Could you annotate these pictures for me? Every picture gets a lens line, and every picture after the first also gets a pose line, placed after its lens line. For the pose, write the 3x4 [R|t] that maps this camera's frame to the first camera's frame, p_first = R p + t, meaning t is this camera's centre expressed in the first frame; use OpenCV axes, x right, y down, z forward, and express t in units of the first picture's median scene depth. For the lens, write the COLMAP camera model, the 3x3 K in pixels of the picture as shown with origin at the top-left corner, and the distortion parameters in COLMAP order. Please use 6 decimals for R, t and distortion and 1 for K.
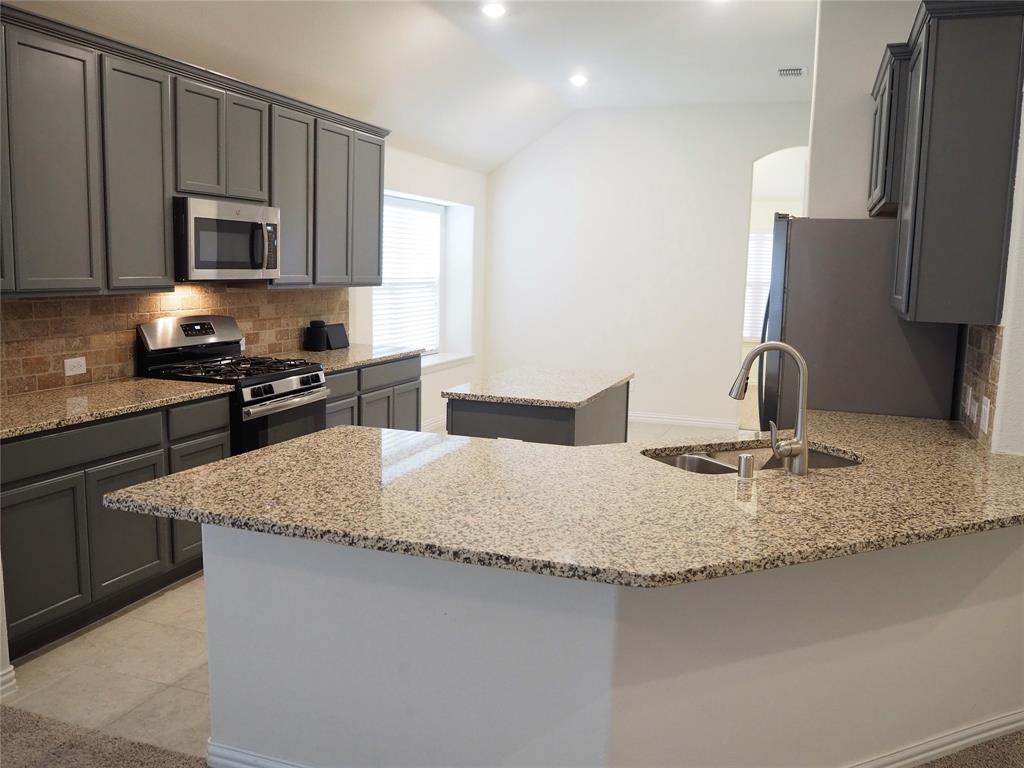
lens RADIAL K [[857.6, 0, 512.0], [0, 857.6, 384.0], [0, 0, 1]] dist [-0.057111, 0.020939]
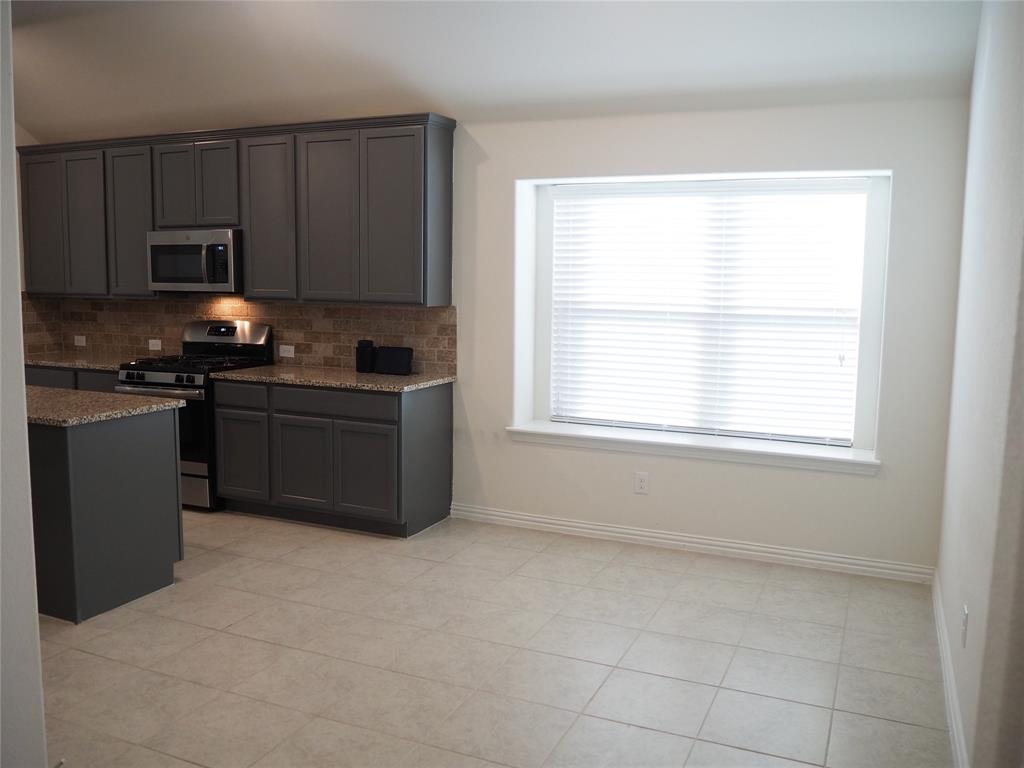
lens RADIAL K [[857.6, 0, 512.0], [0, 857.6, 384.0], [0, 0, 1]] dist [-0.057111, 0.020939]
pose [[-0.078087, 0.093274, -0.992574, 0.873525], [-0.152084, 0.982846, 0.104324, -0.186283], [0.985278, 0.159101, -0.062562, 1.526965]]
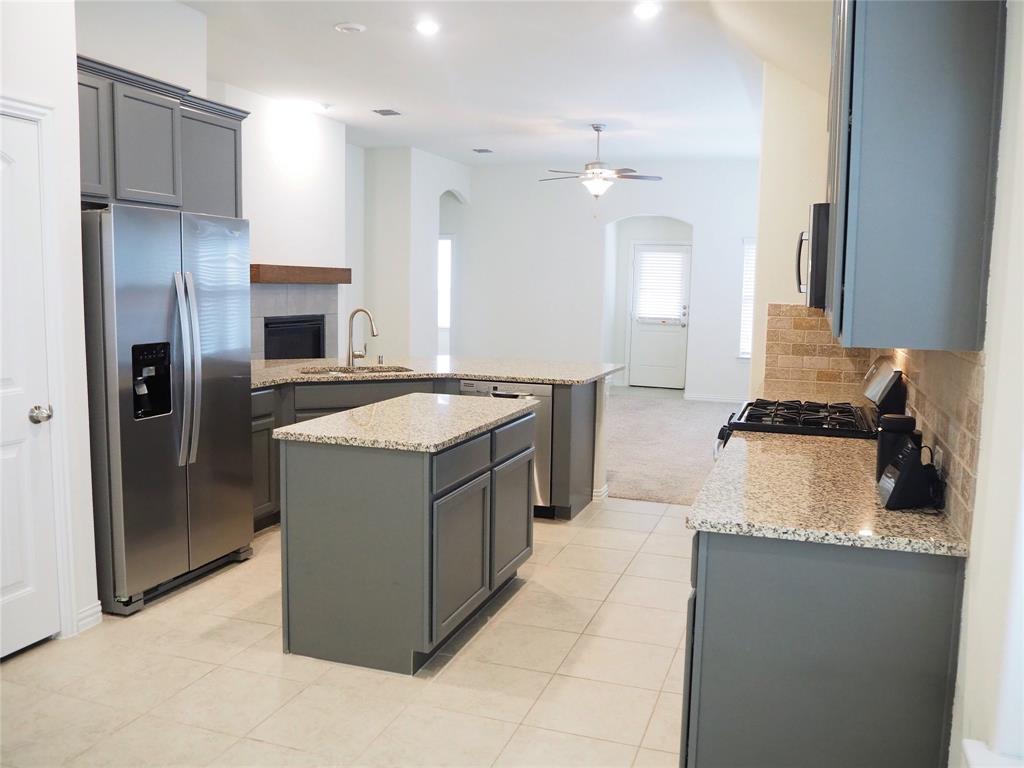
lens RADIAL K [[857.6, 0, 512.0], [0, 857.6, 384.0], [0, 0, 1]] dist [-0.057111, 0.020939]
pose [[-0.999127, -0.040184, -0.011418, -0.032287], [-0.041764, 0.967165, 0.250693, -0.236979], [0.000969, 0.250951, -0.967999, 1.762248]]
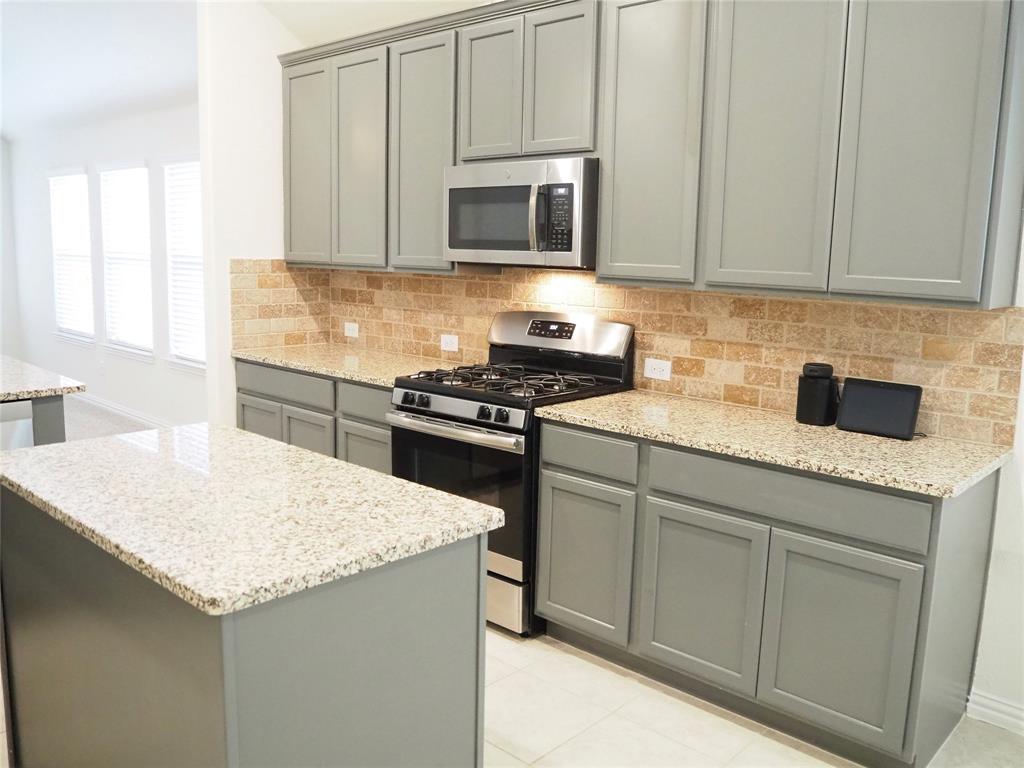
lens RADIAL K [[857.6, 0, 512.0], [0, 857.6, 384.0], [0, 0, 1]] dist [-0.057111, 0.020939]
pose [[-0.396544, 0.110154, -0.911383, 0.374627], [-0.159812, 0.969333, 0.186692, -0.158363], [0.903998, 0.219681, -0.366779, 1.274572]]
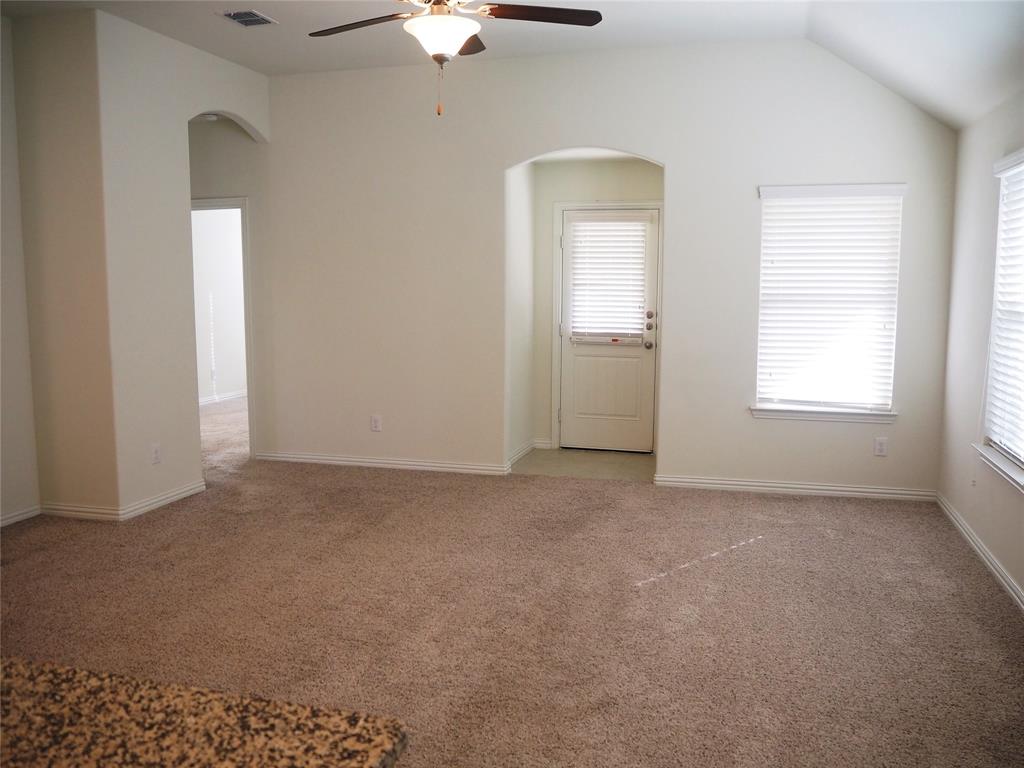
lens RADIAL K [[857.6, 0, 512.0], [0, 857.6, 384.0], [0, 0, 1]] dist [-0.057111, 0.020939]
pose [[-0.997783, -0.014830, -0.064883, -0.235745], [-0.030872, 0.966766, 0.253793, -0.092570], [0.058963, 0.255233, -0.965080, 0.668839]]
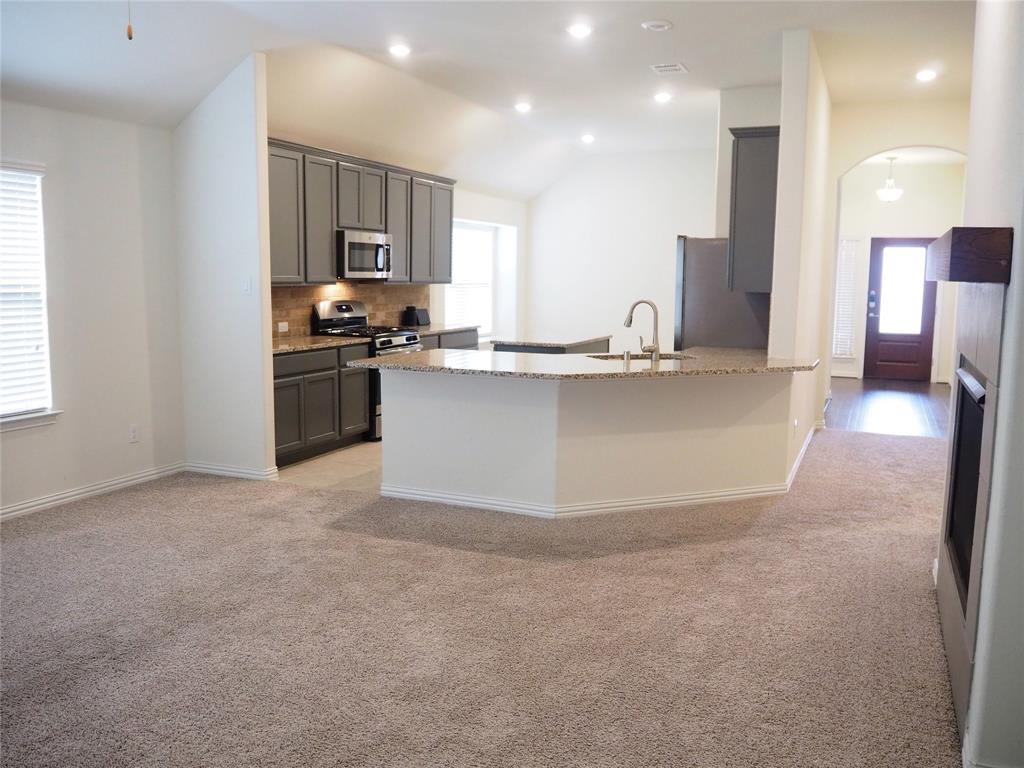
lens RADIAL K [[857.6, 0, 512.0], [0, 857.6, 384.0], [0, 0, 1]] dist [-0.057111, 0.020939]
pose [[0.997737, -0.004541, -0.067084, 0.068681], [0.003846, 0.999938, -0.010489, 0.102569], [0.067128, 0.010207, 0.997692, -0.644422]]
